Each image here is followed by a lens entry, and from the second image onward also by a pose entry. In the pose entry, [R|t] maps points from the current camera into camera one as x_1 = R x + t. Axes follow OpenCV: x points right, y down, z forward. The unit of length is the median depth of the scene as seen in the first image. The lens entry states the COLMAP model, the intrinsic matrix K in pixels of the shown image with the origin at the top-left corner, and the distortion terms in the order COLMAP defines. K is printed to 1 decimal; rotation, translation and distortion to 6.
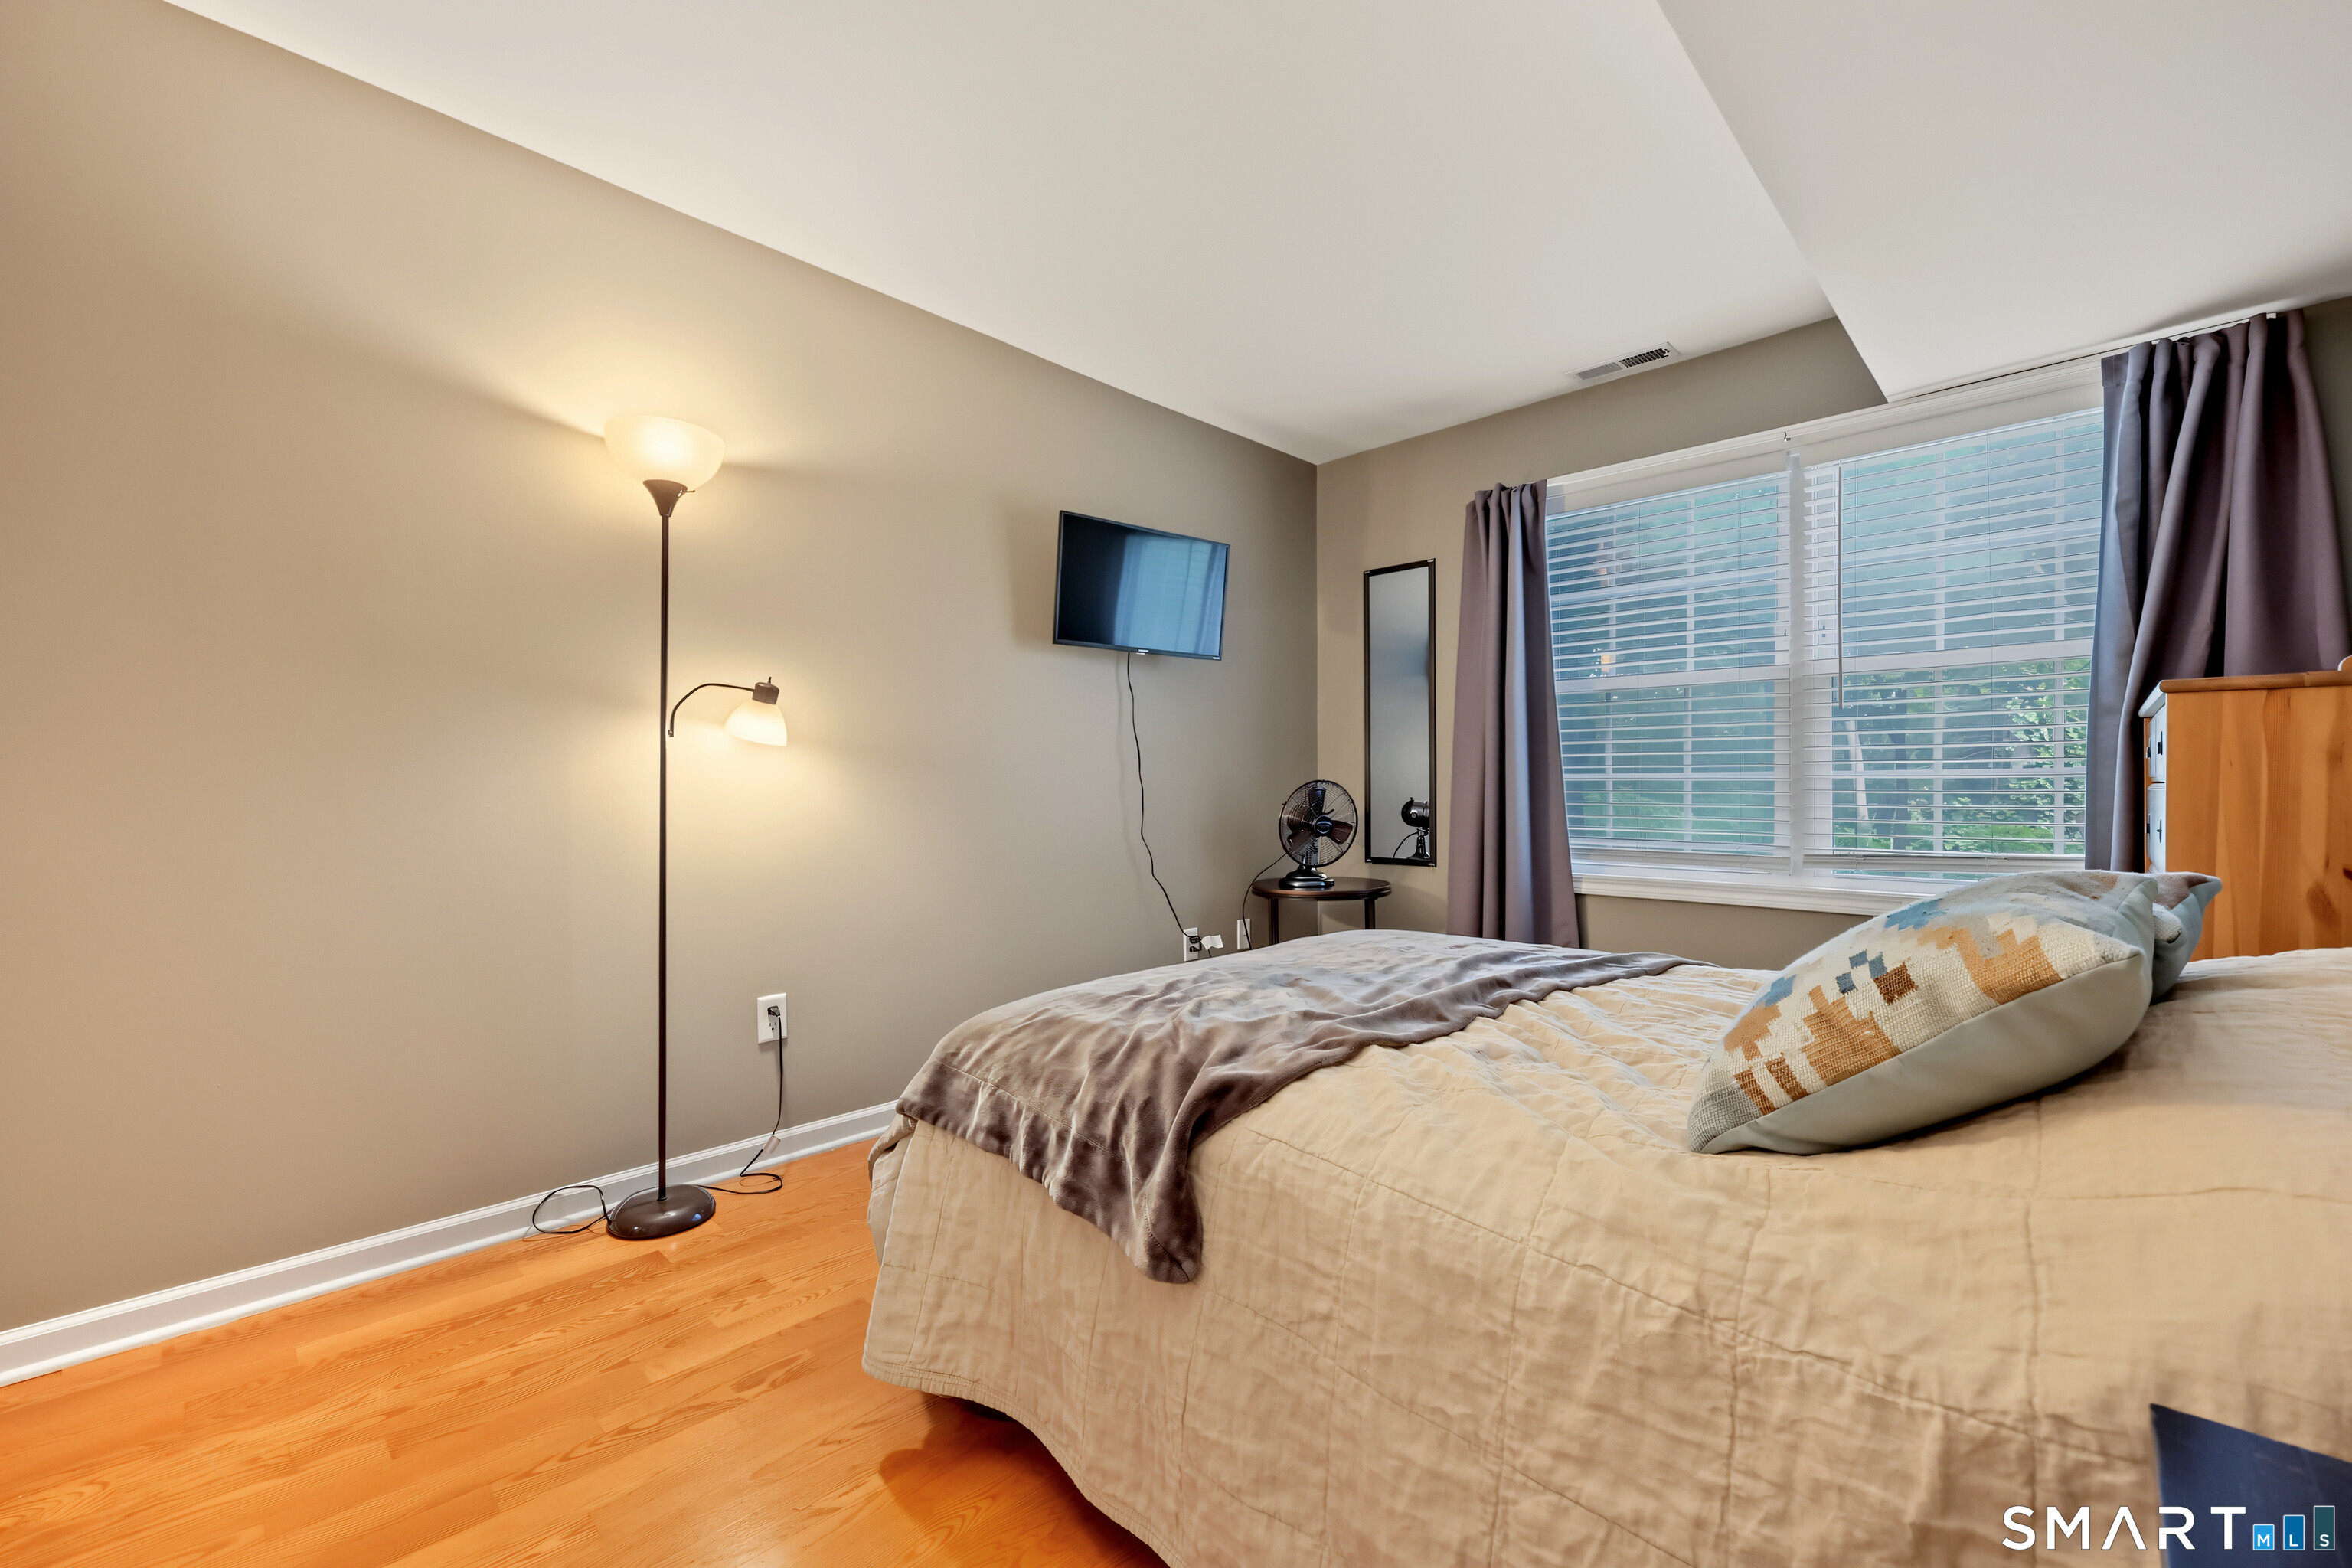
lens RADIAL K [[947.4, 0, 1184.2], [0, 947.4, 795.5], [0, 0, 1]] dist [0.000801, -0.000540]
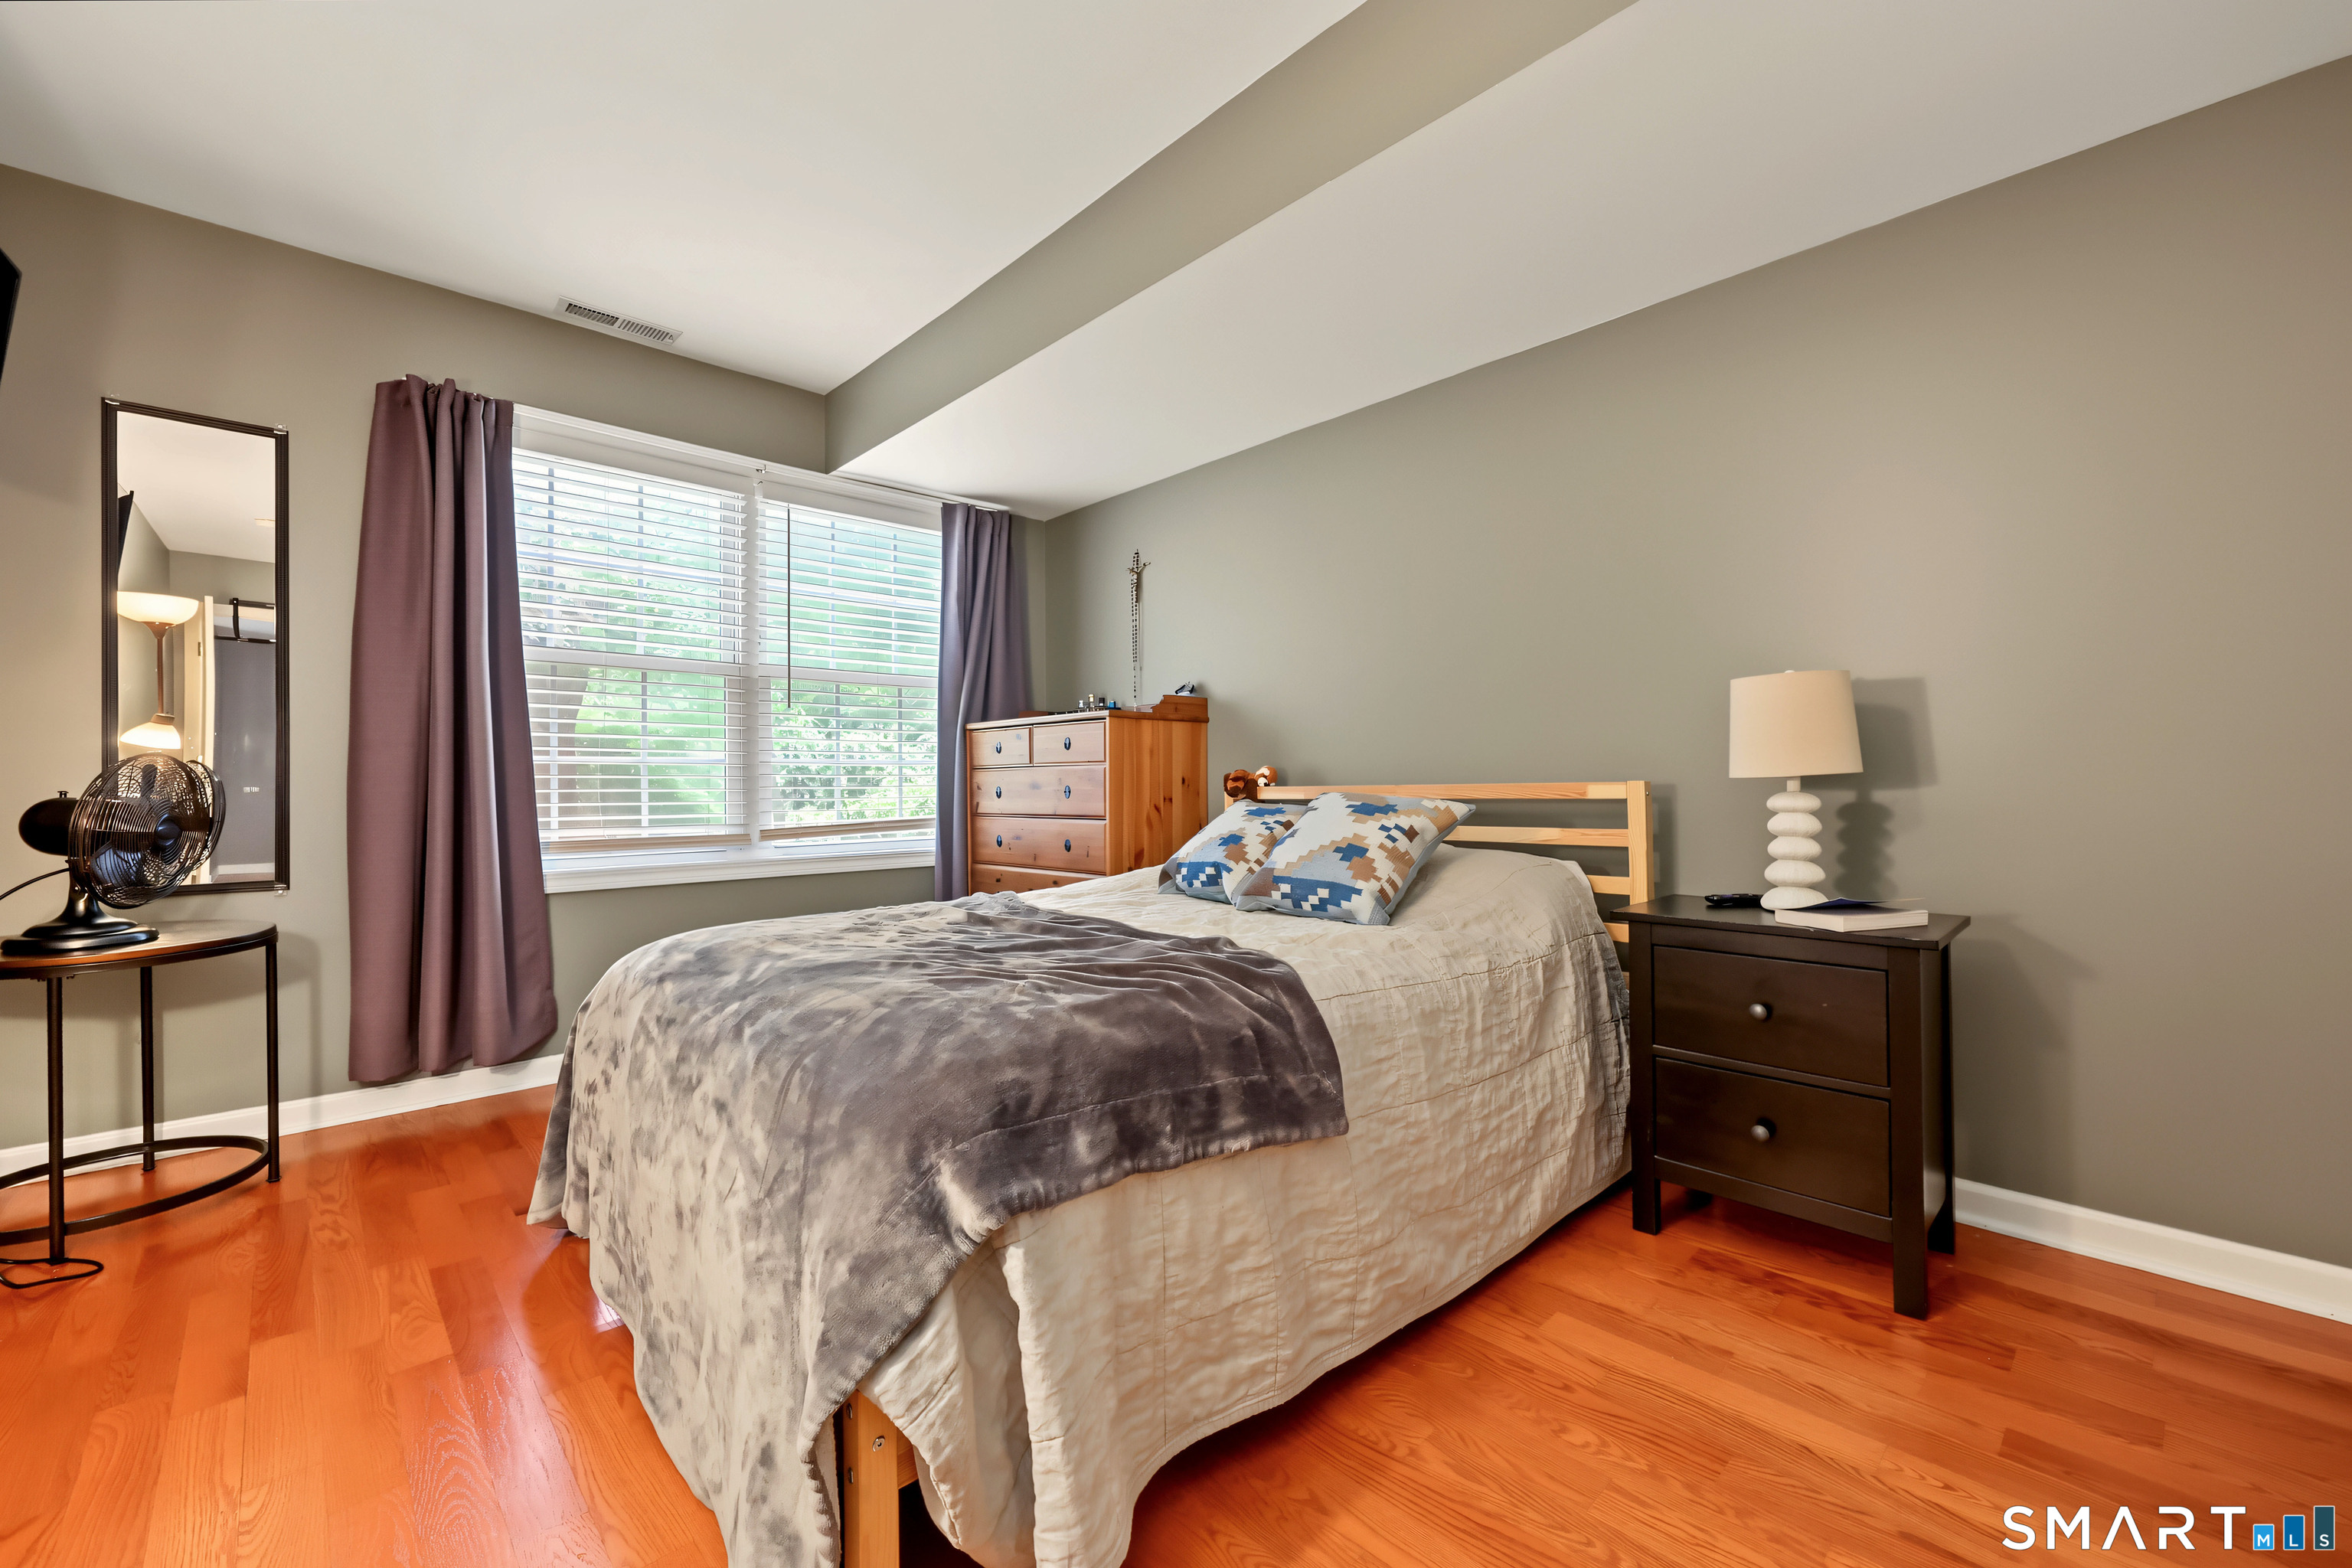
lens RADIAL K [[947.4, 0, 1181.0], [0, 947.4, 783.9], [0, 0, 1]] dist [0.000801, -0.000540]
pose [[0.052091, 0.004668, 0.998631, -0.655225], [0.020731, 0.999769, -0.005755, 0.031487], [-0.998427, 0.021003, 0.051983, 0.586612]]
